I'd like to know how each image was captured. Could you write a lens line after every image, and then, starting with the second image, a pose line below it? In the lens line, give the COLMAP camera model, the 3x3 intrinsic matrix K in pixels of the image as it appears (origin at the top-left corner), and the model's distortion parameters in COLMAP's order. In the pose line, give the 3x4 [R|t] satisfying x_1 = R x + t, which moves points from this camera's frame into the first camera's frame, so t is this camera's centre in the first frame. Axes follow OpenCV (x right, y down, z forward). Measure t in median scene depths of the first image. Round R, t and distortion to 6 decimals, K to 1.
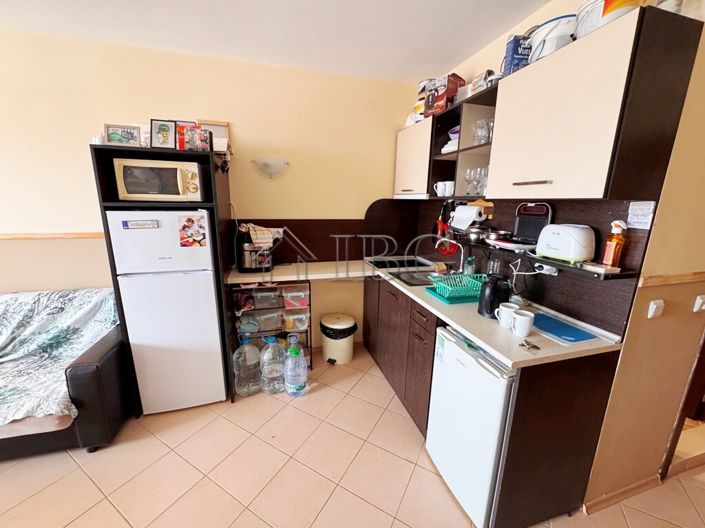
lens RADIAL K [[281.5, 0, 352.1], [0, 281.5, 263.3], [0, 0, 1]] dist [-0.001474, 0.000012]
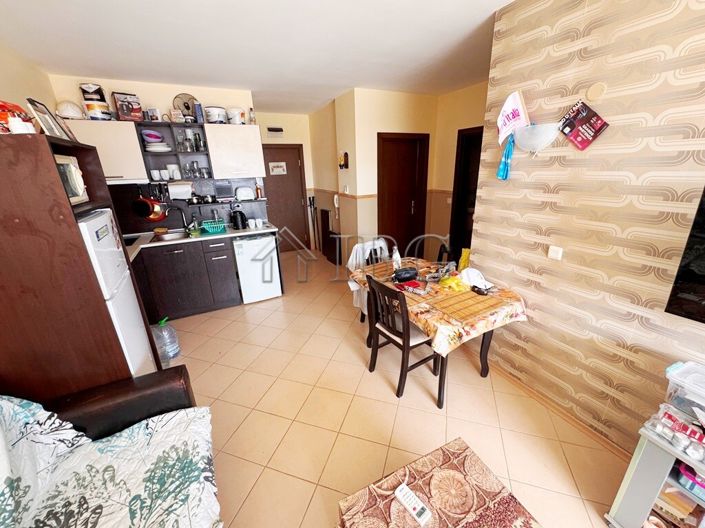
lens RADIAL K [[283.5, 0, 352.2], [0, 283.5, 262.0], [0, 0, 1]] dist [-0.001106, -0.000125]
pose [[-0.197746, -0.328512, 0.923567, -1.517094], [0.246158, 0.895340, 0.371177, -0.166674], [-0.948843, 0.300742, -0.096183, 0.335812]]
